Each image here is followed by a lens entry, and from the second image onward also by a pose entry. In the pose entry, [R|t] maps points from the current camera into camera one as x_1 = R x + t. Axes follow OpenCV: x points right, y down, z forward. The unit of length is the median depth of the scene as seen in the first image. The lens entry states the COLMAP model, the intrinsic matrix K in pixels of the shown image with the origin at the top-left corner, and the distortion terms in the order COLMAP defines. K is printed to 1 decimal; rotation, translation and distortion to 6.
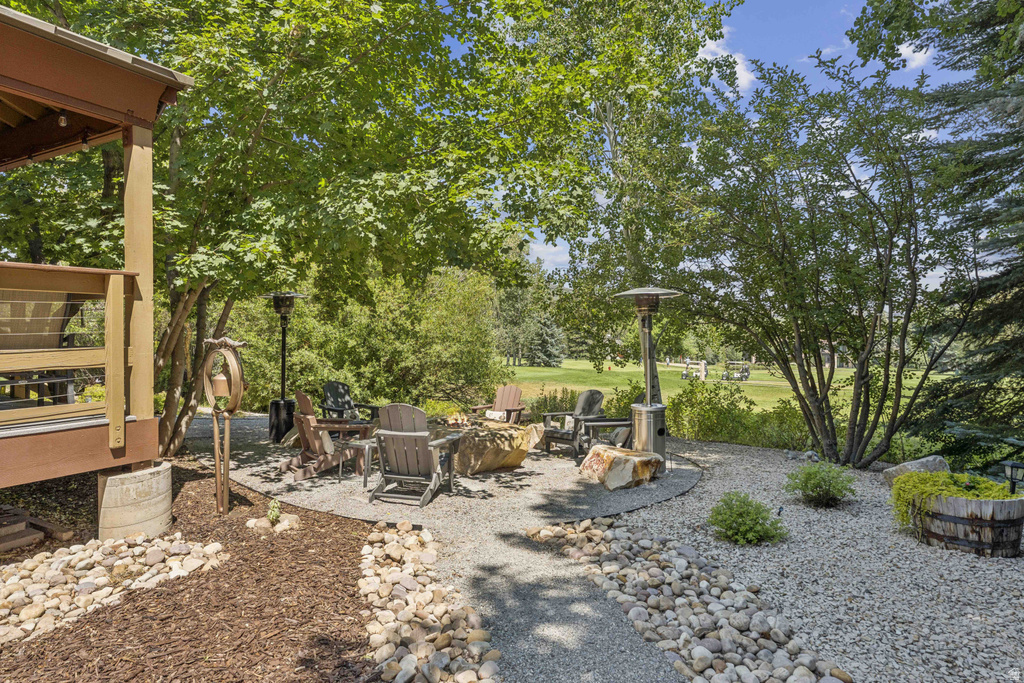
lens RADIAL K [[585.7, 0, 512.0], [0, 585.7, 341.5], [0, 0, 1]] dist [-0.000092, 0.001446]
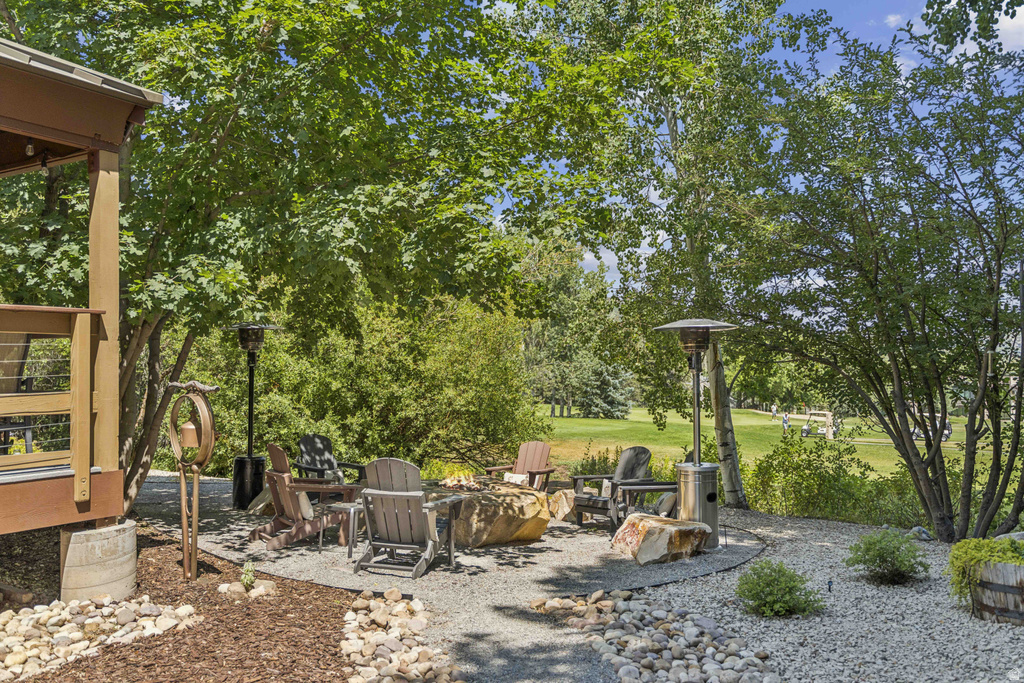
lens RADIAL K [[822.8, 0, 511.8], [0, 822.8, 387.1], [0, 0, 1]] dist [0.001855, -0.003014]
pose [[0.998419, 0.002247, -0.056161, 0.065530], [-0.001983, 0.999987, 0.004746, -0.004642], [0.056171, -0.004627, 0.998410, -0.231327]]
